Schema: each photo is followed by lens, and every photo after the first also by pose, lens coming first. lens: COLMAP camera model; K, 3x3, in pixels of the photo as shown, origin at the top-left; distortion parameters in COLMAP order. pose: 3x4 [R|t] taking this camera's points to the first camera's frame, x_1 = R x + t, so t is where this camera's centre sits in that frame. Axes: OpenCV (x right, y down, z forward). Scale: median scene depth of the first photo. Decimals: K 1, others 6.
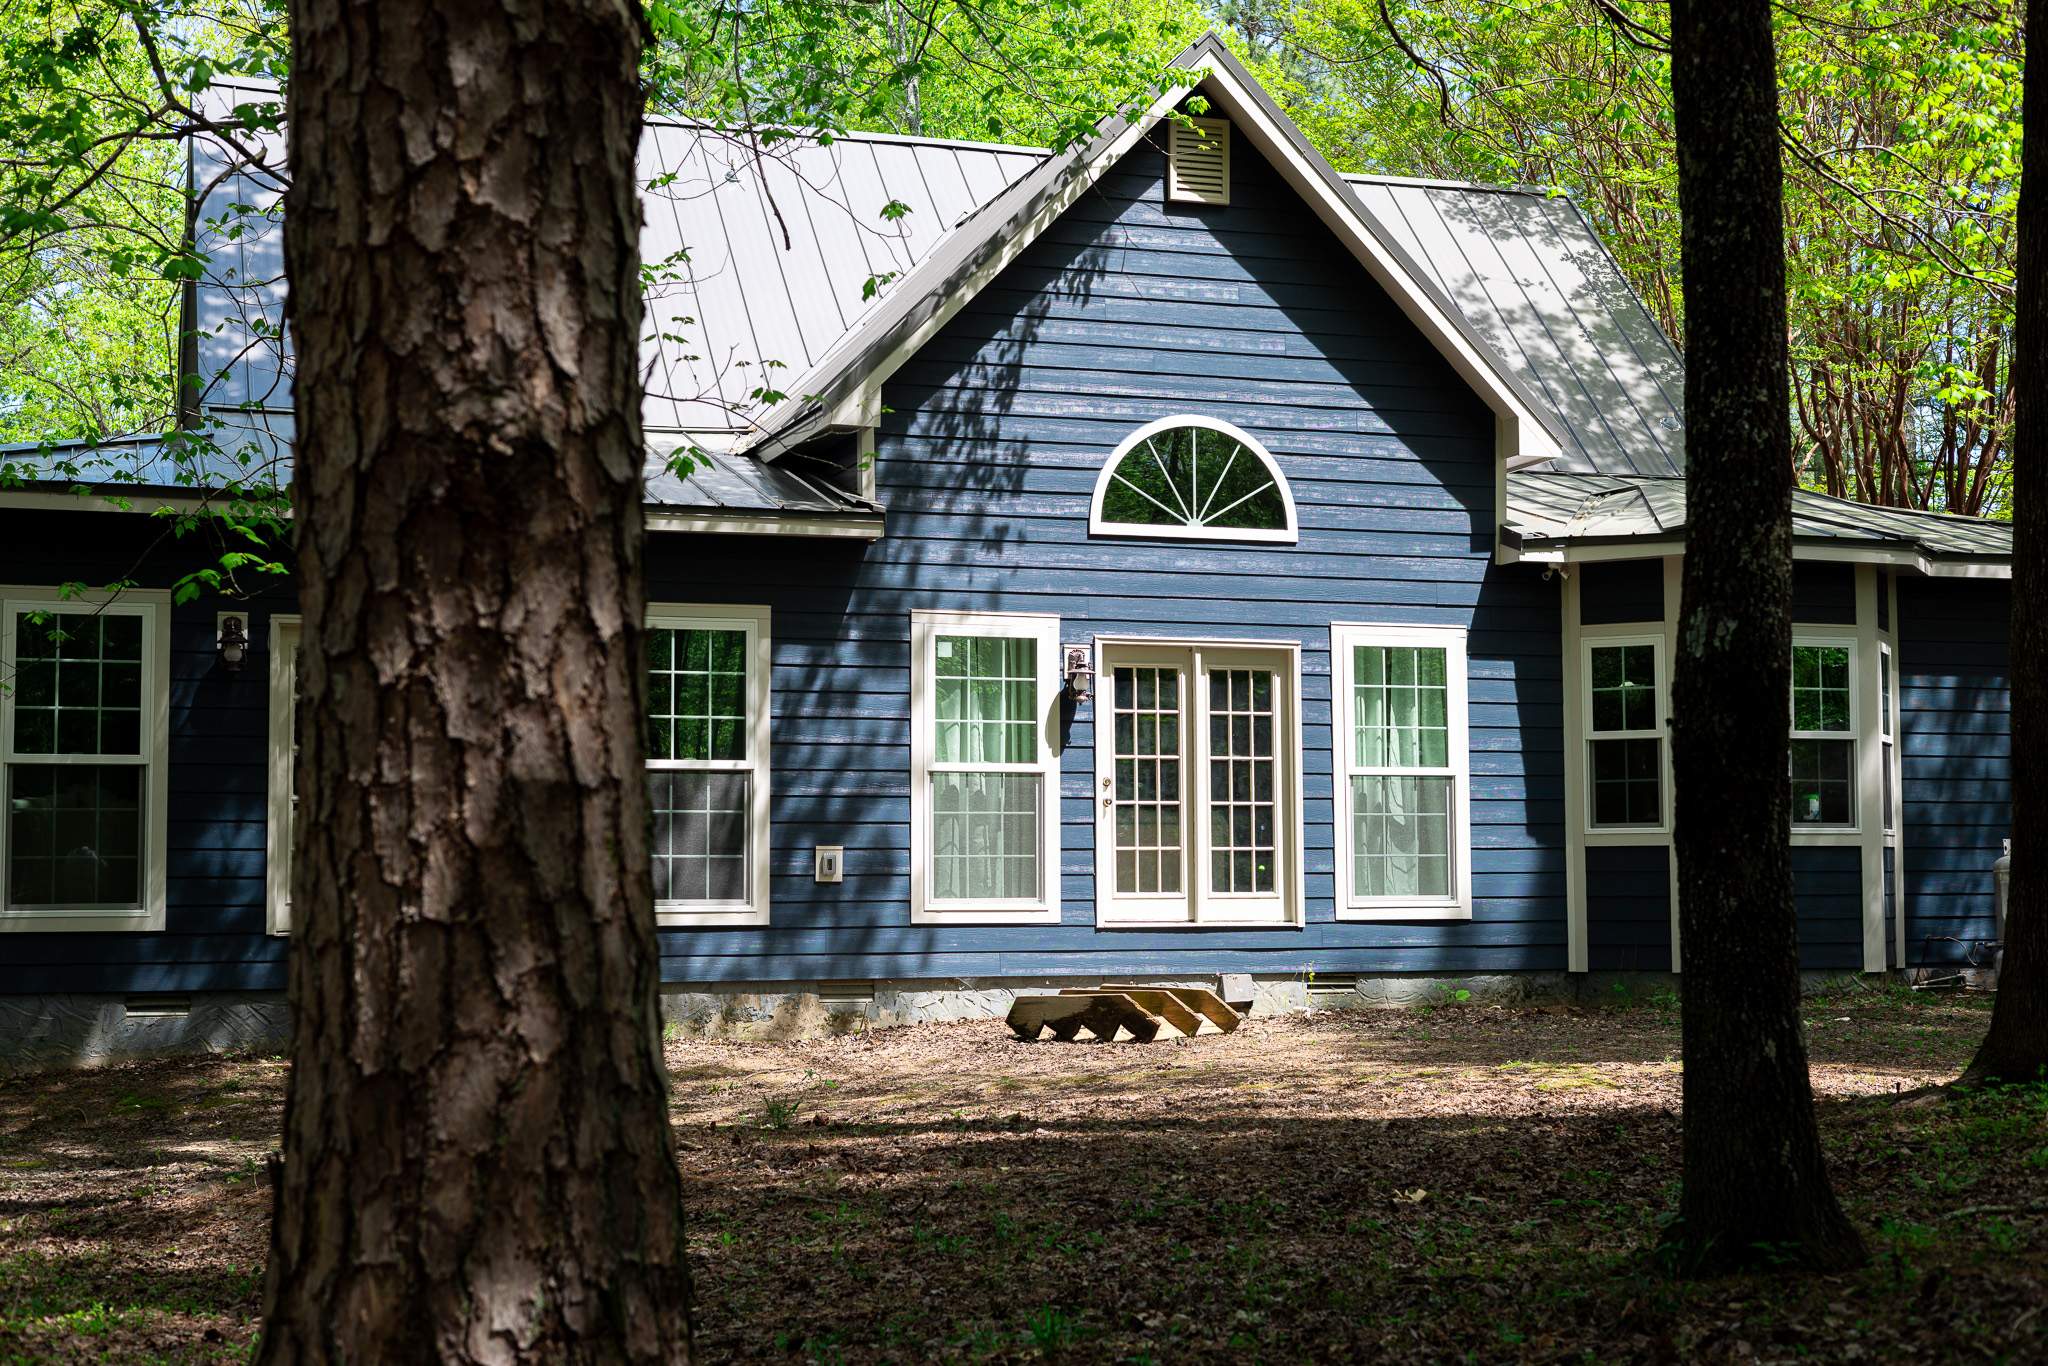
lens RADIAL K [[2776.0, 0, 1024.0], [0, 2776.0, 683.0], [0, 0, 1]] dist [0.015155, 0.064320]
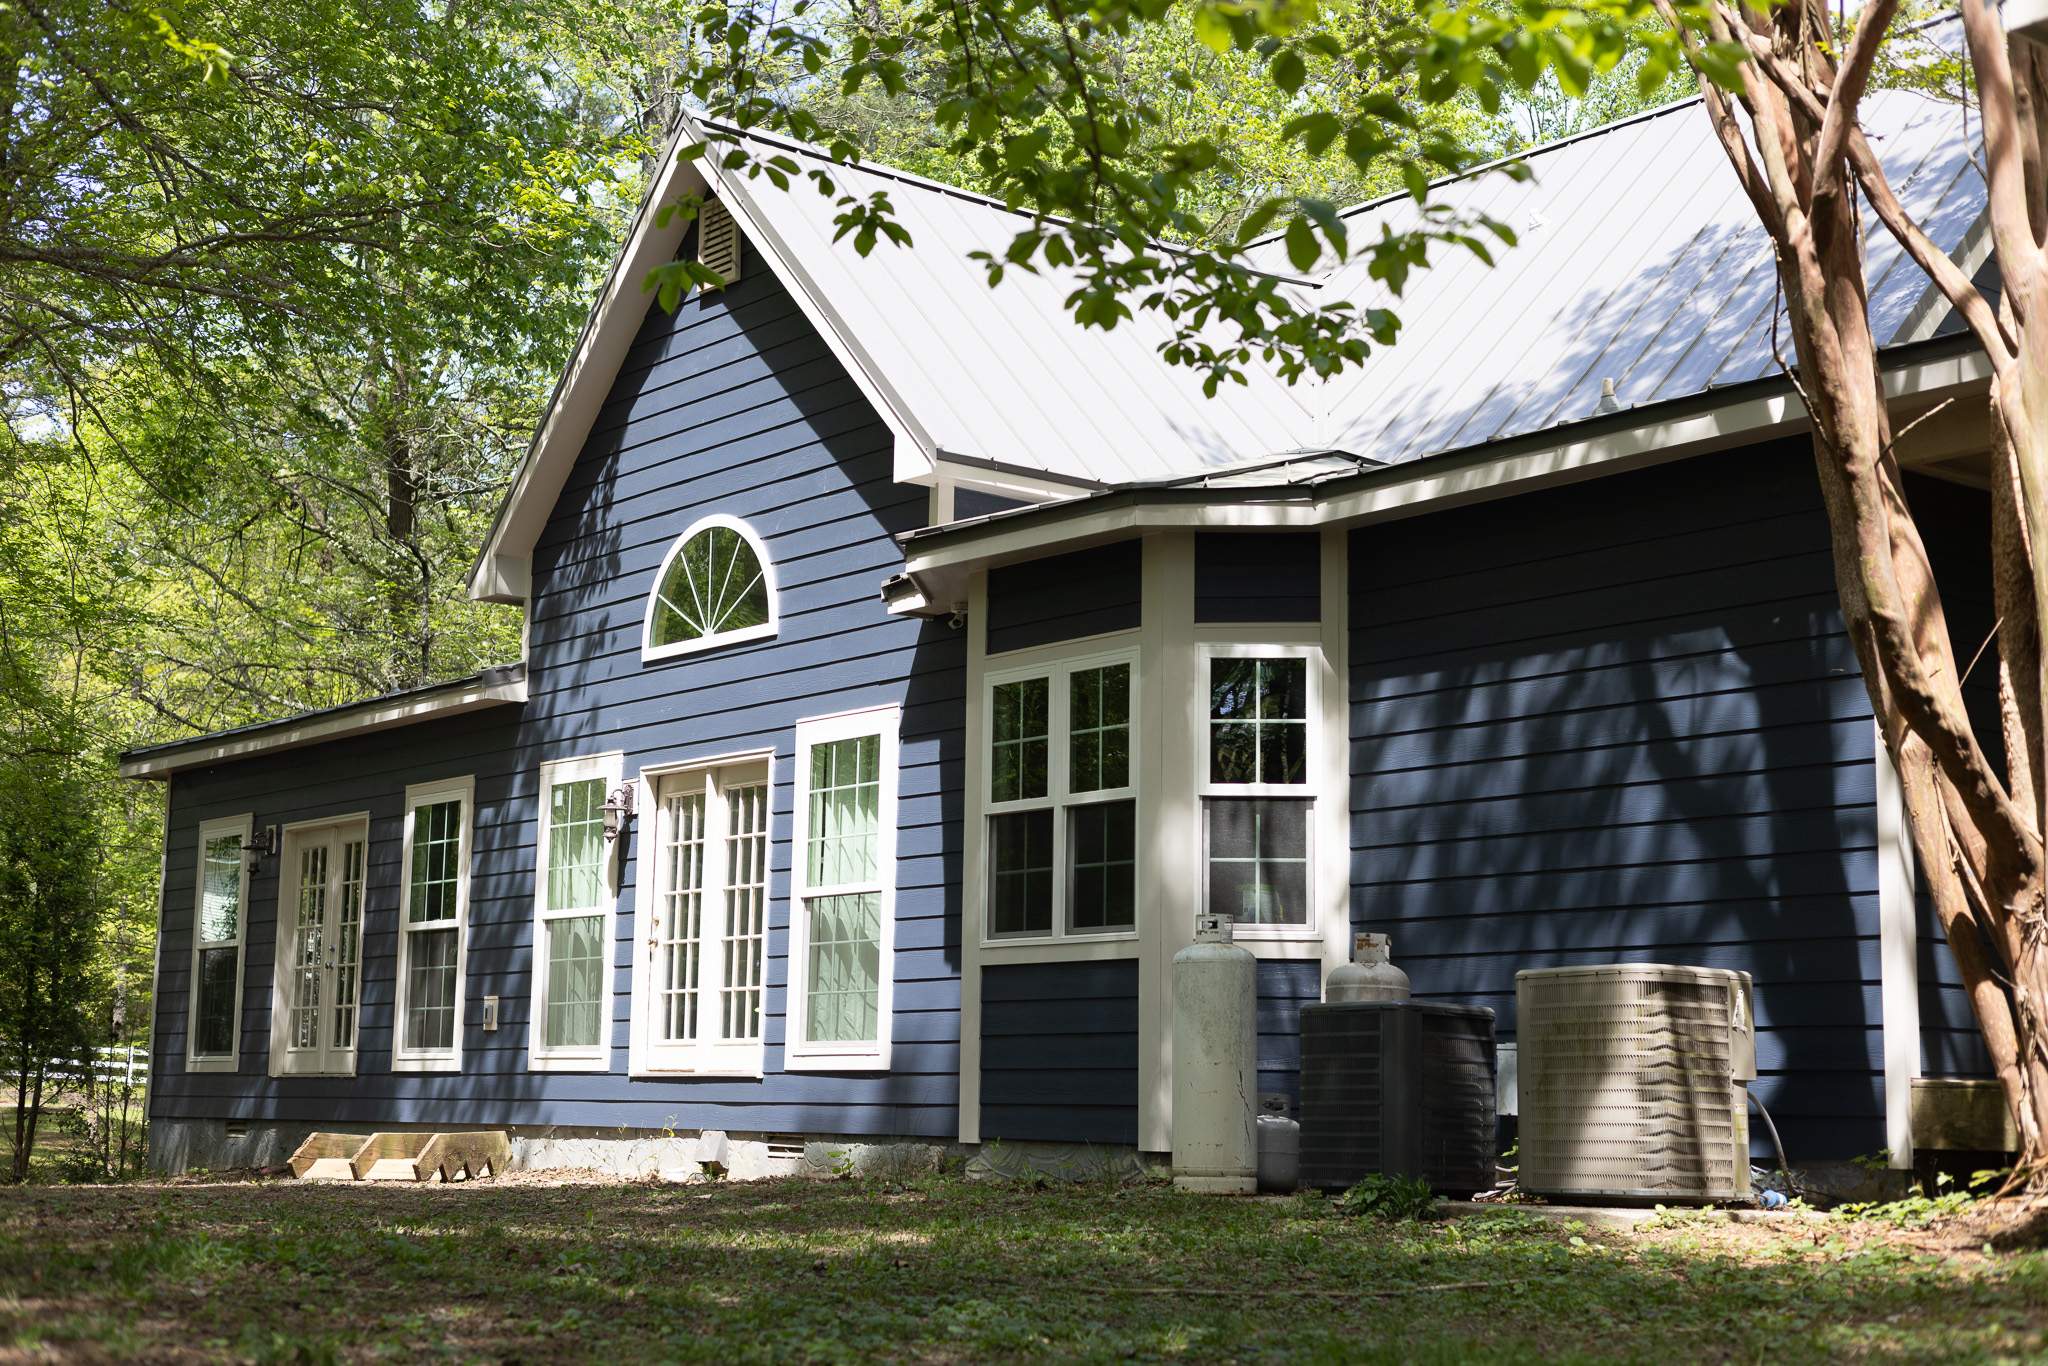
lens RADIAL K [[2776.0, 0, 1024.0], [0, 2776.0, 683.0], [0, 0, 1]] dist [0.015155, 0.064320]
pose [[0.362973, -0.129914, -0.922699, 0.935977], [0.055490, 0.991489, -0.117771, 0.072035], [0.930146, -0.008453, 0.367093, 0.756908]]
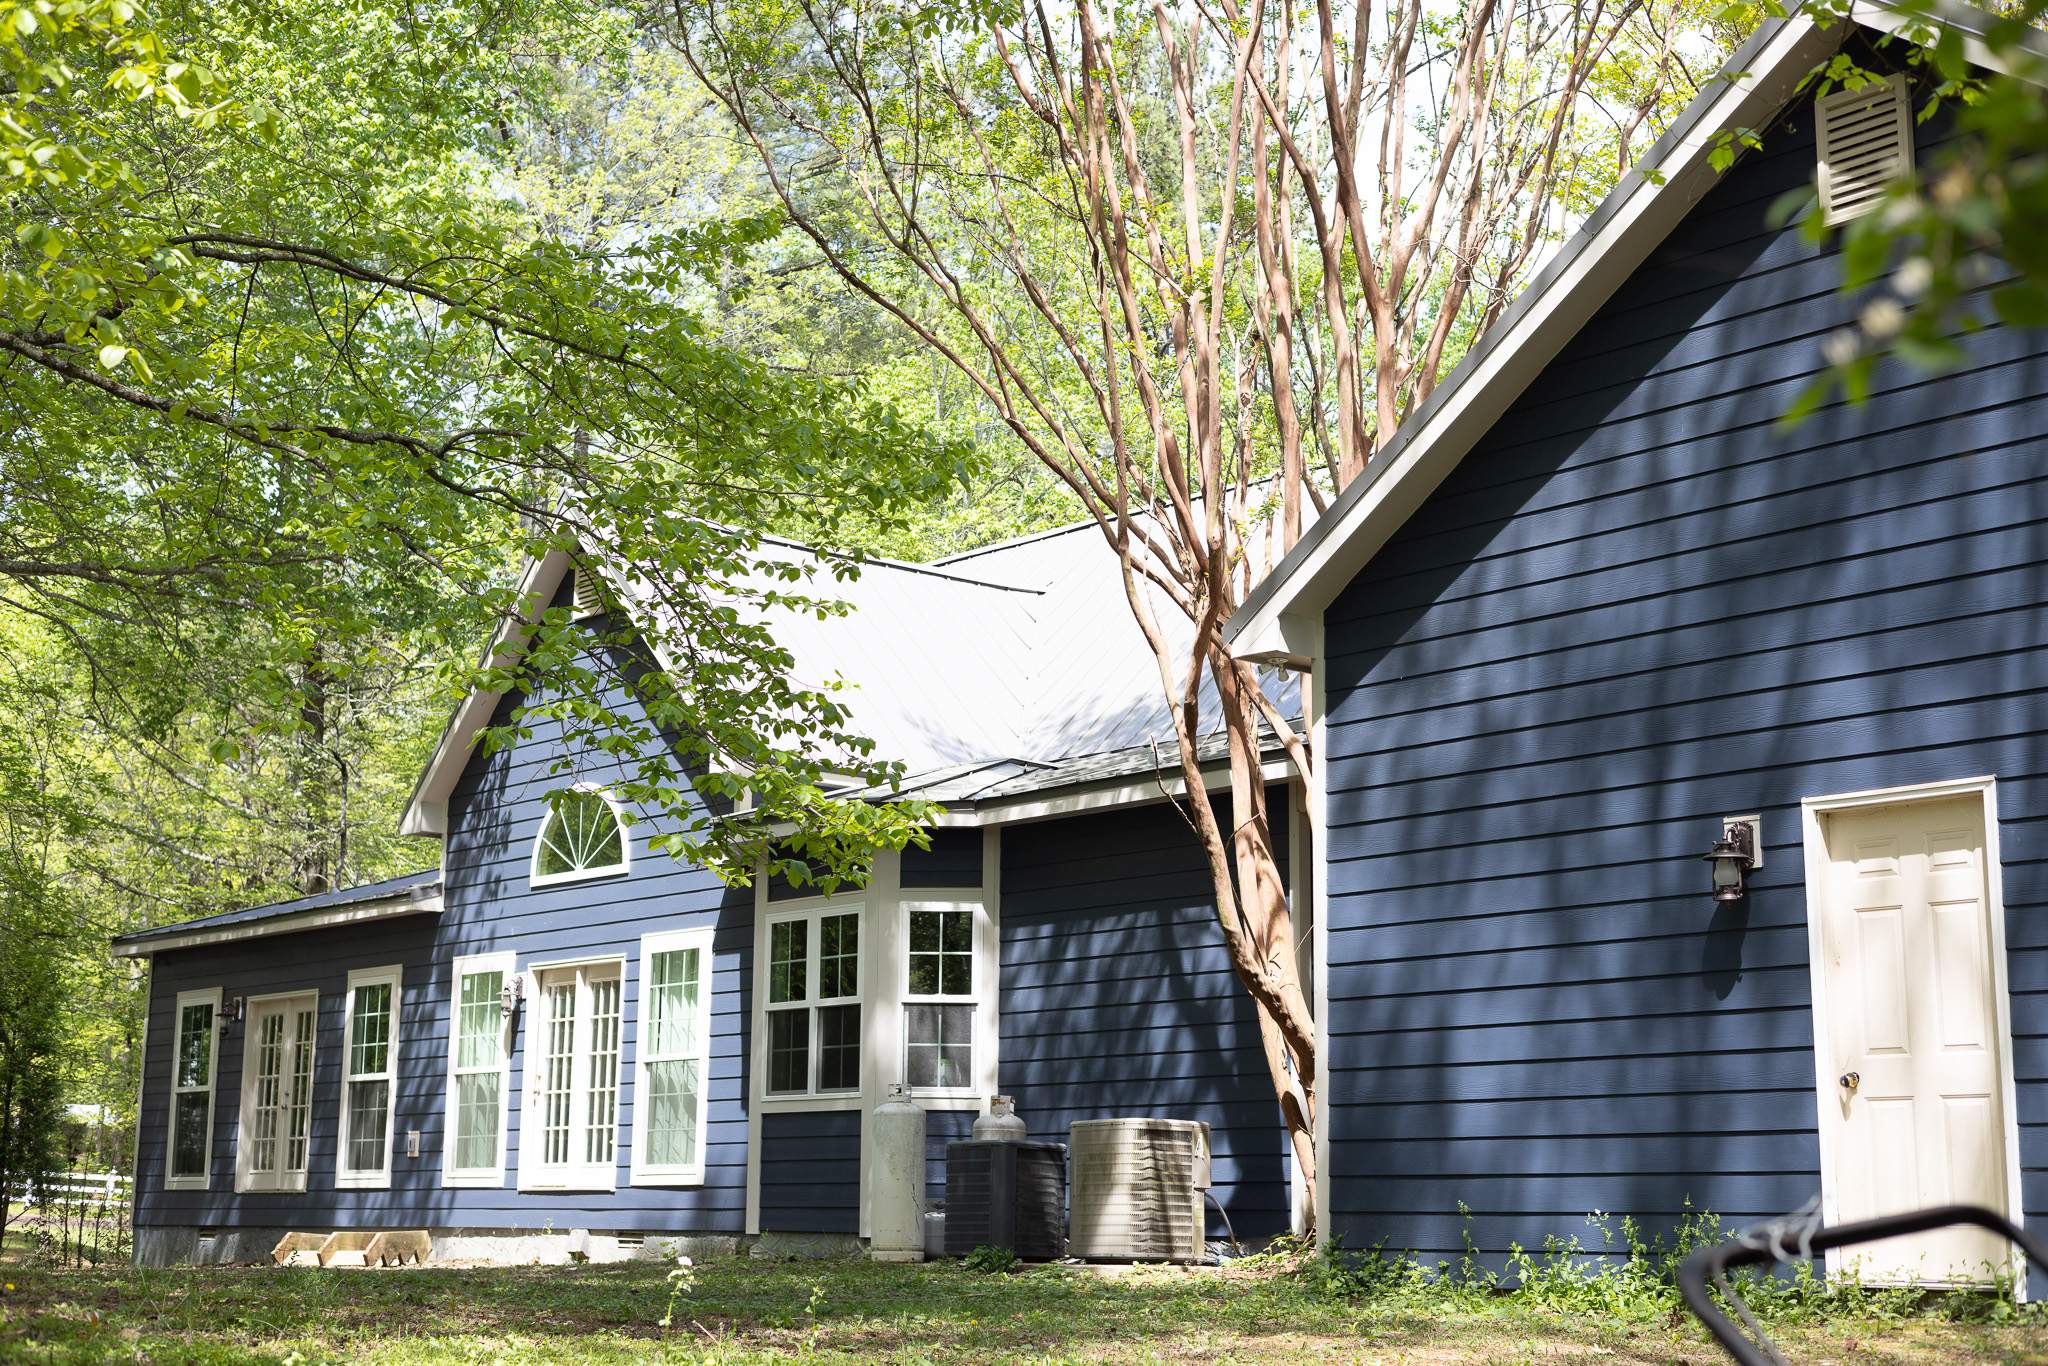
lens RADIAL K [[2776.0, 0, 1024.0], [0, 2776.0, 683.0], [0, 0, 1]] dist [0.015155, 0.064320]
pose [[0.404027, -0.165928, -0.899572, 1.290892], [0.058085, 0.986080, -0.155797, 0.068281], [0.912901, 0.010695, 0.408041, 0.663812]]
